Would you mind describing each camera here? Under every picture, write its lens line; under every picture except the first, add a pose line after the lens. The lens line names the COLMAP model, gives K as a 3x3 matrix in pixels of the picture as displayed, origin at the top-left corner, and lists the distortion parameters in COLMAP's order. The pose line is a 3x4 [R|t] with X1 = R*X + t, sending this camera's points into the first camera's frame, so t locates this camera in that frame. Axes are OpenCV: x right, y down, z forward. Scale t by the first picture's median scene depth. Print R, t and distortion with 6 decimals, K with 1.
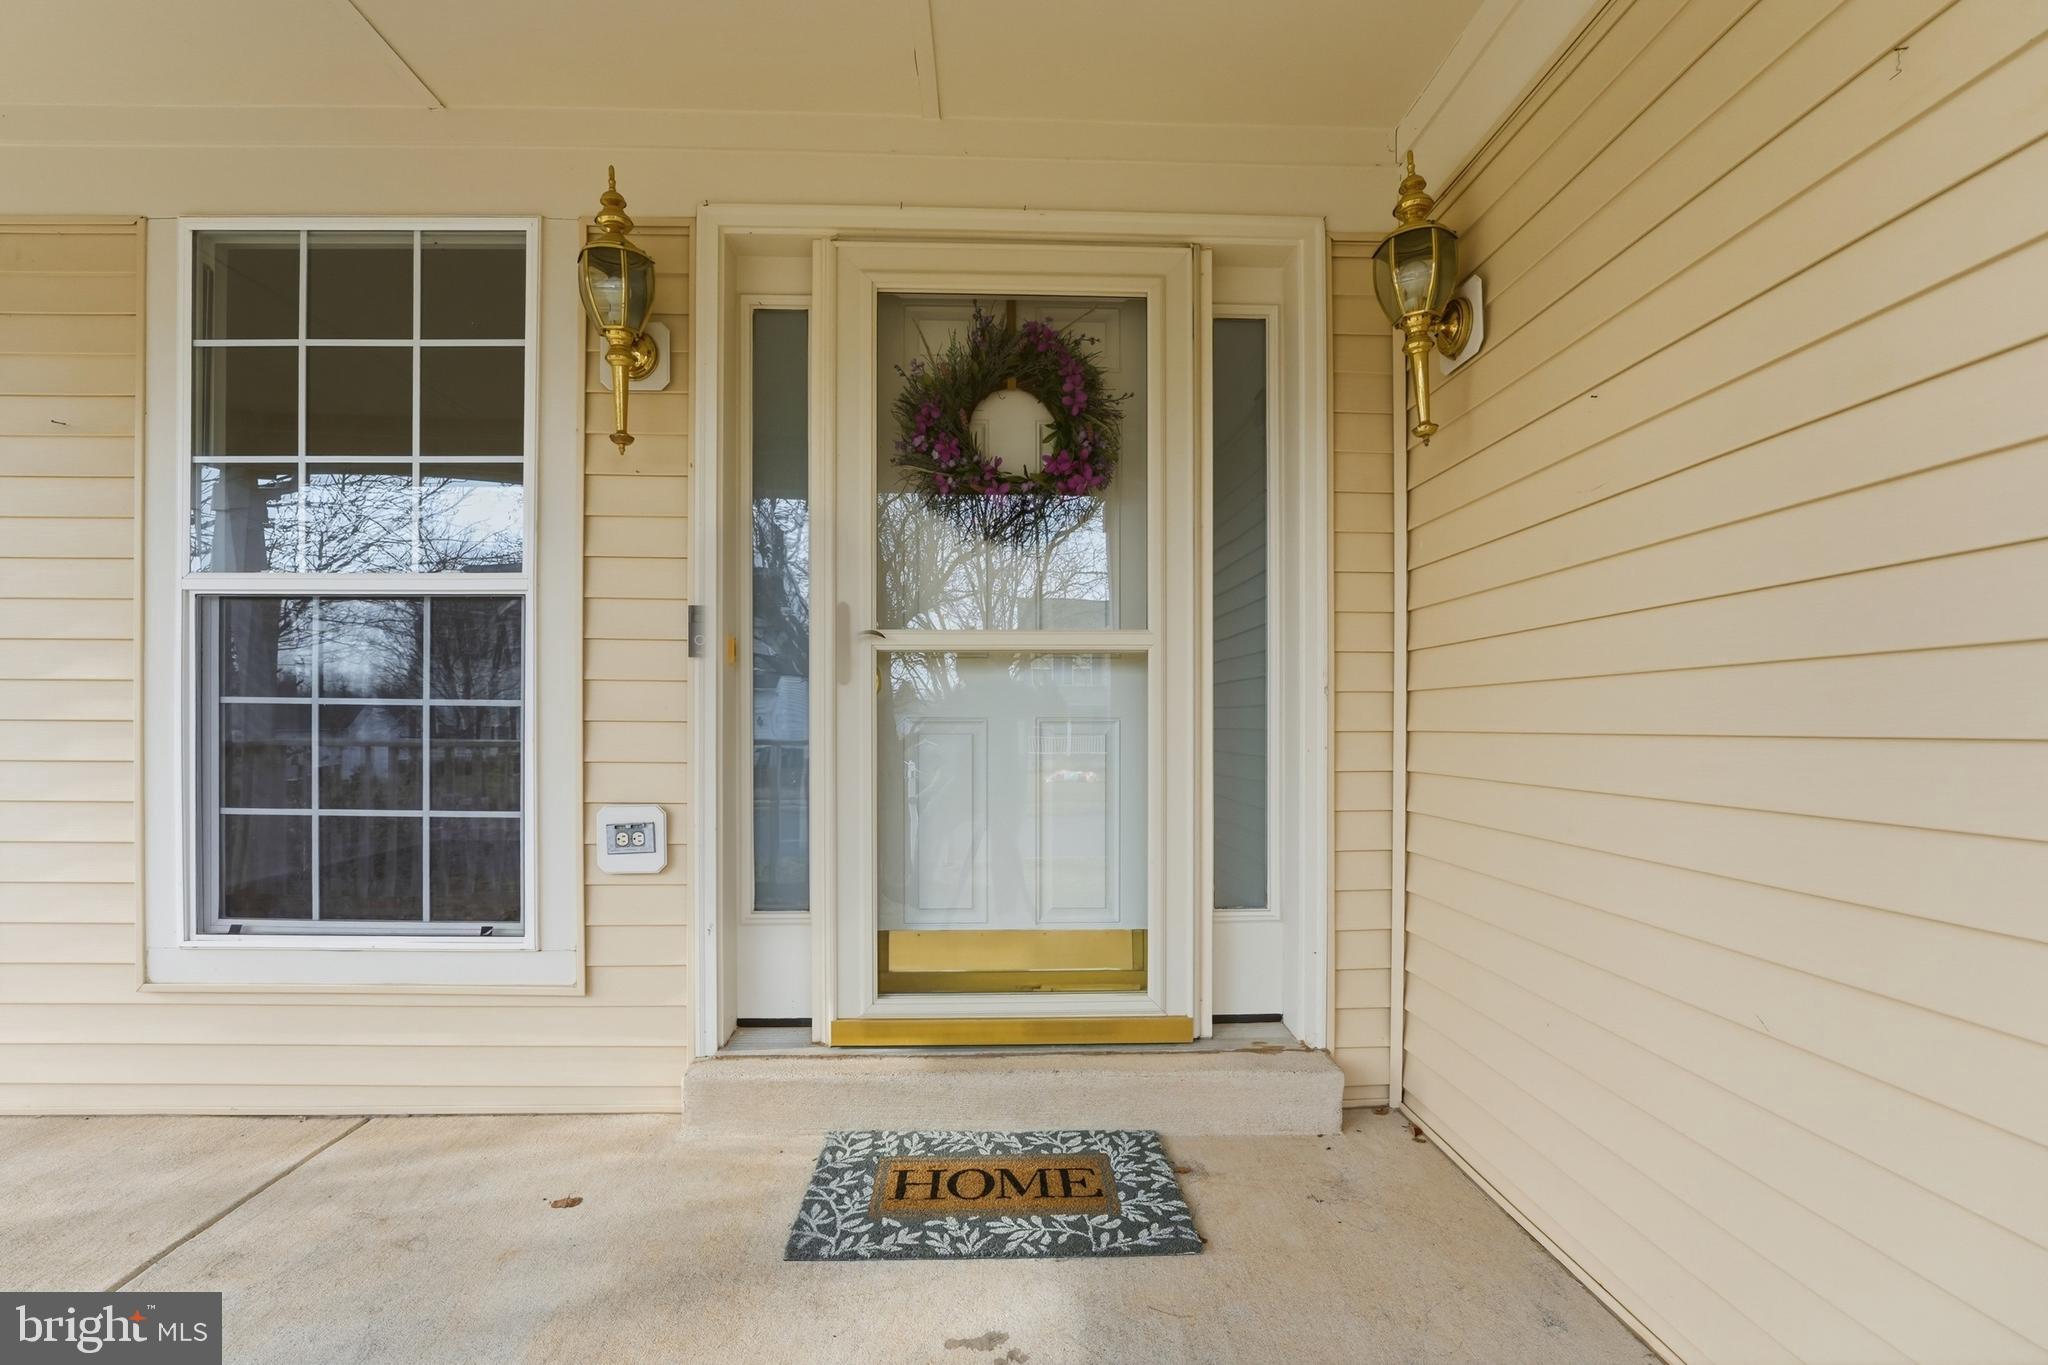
lens RADIAL K [[911.1, 0, 1014.8], [0, 911.1, 700.1], [0, 0, 1]] dist [-0.004718, -0.000174]
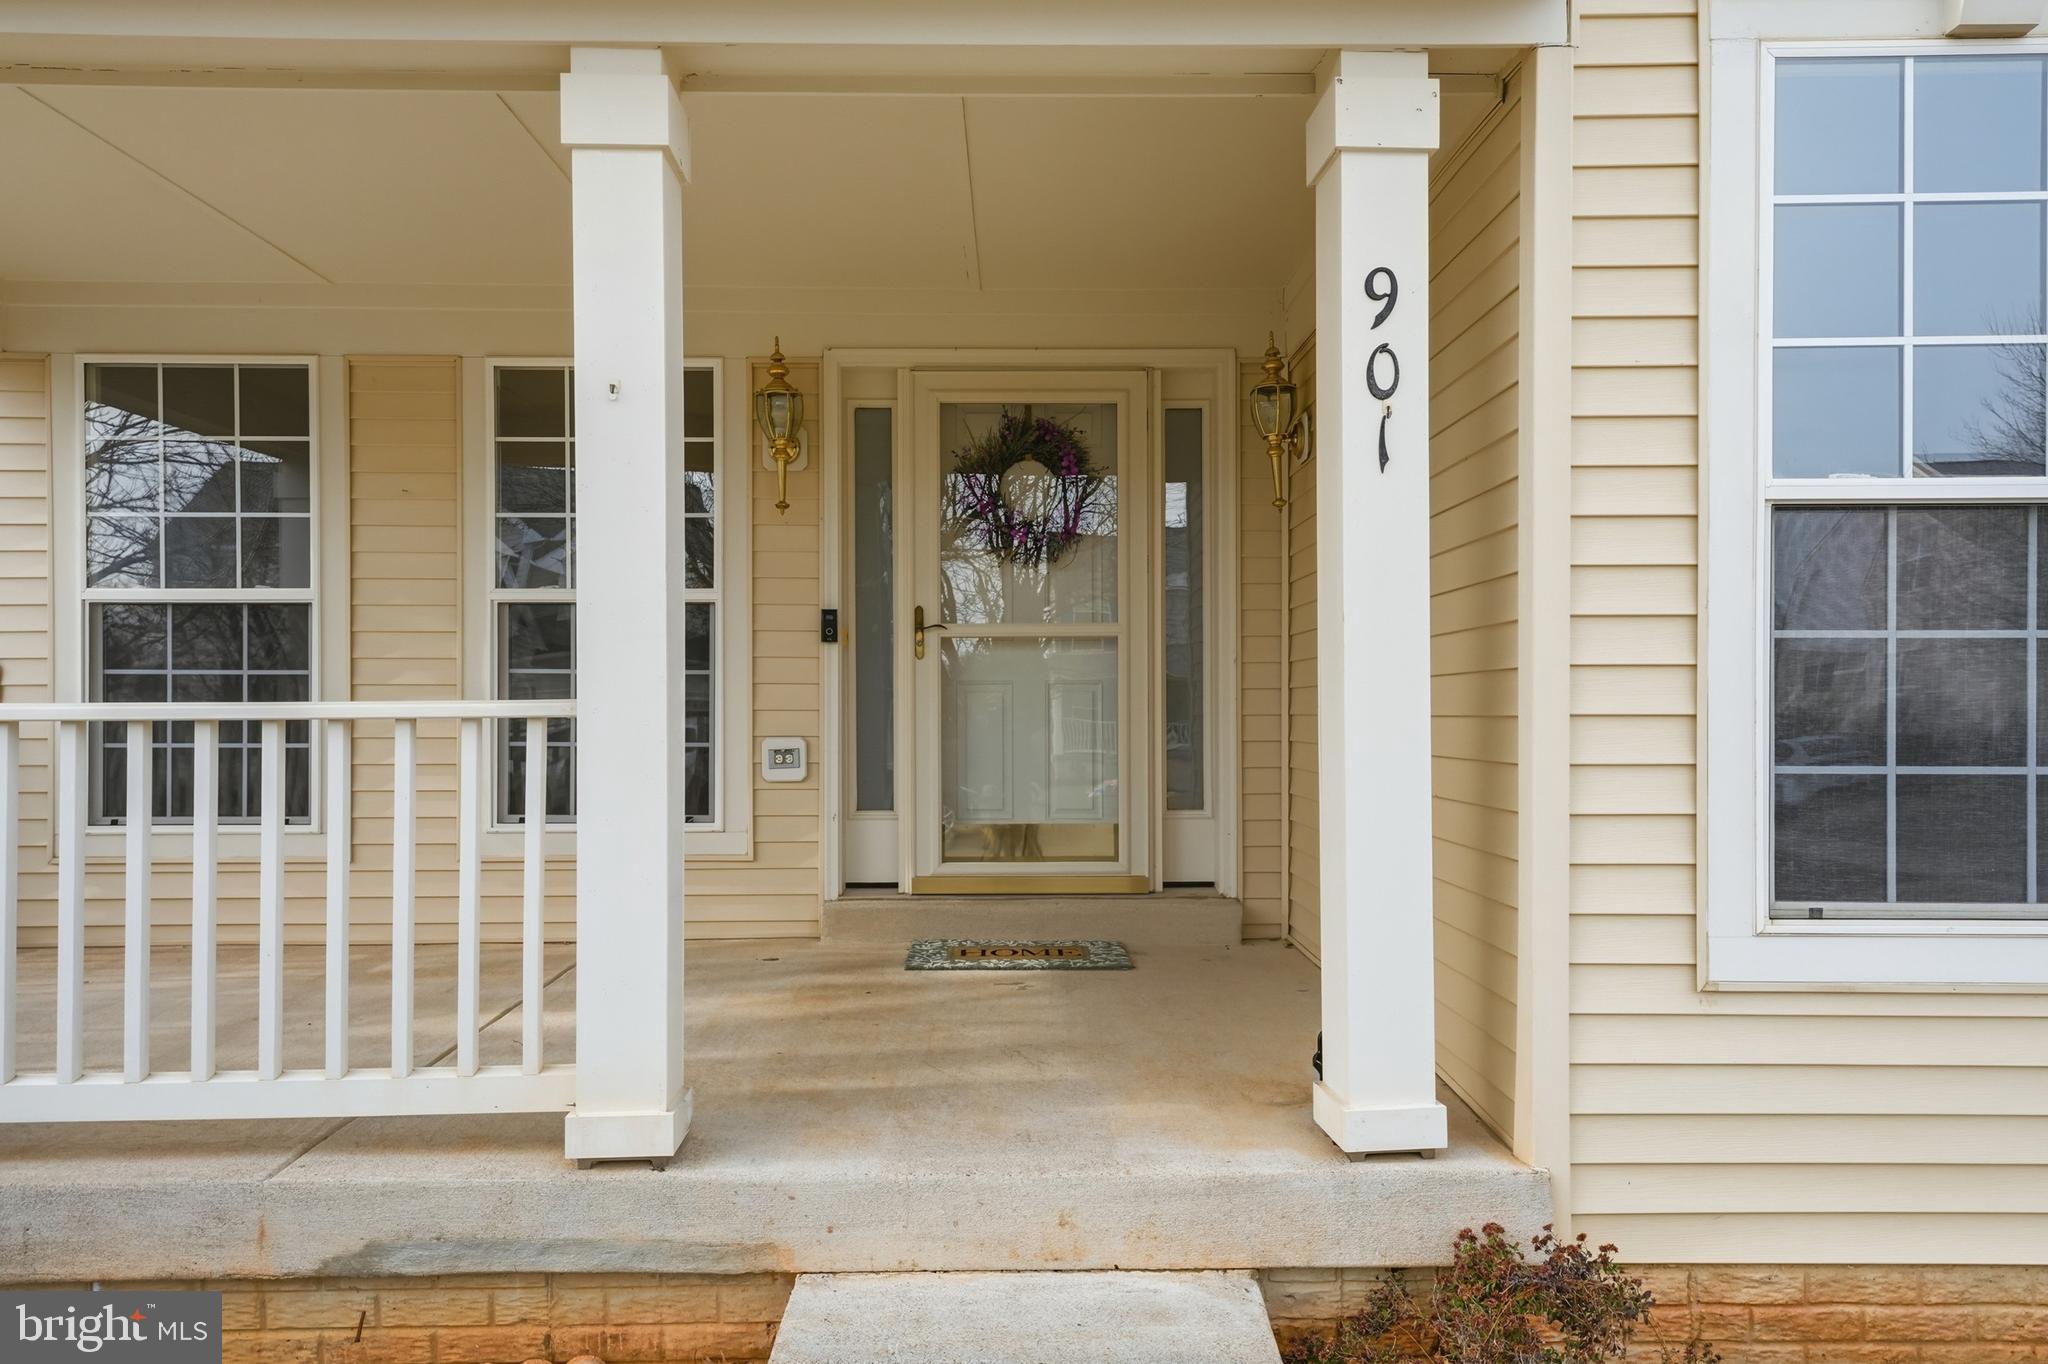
lens RADIAL K [[911.1, 0, 1022.6], [0, 911.1, 676.3], [0, 0, 1]] dist [-0.004718, -0.000174]
pose [[0.999821, -0.003664, -0.018583, 0.014472], [0.003803, 0.999965, 0.007499, 0.000728], [0.018555, -0.007568, 0.999799, -0.522500]]
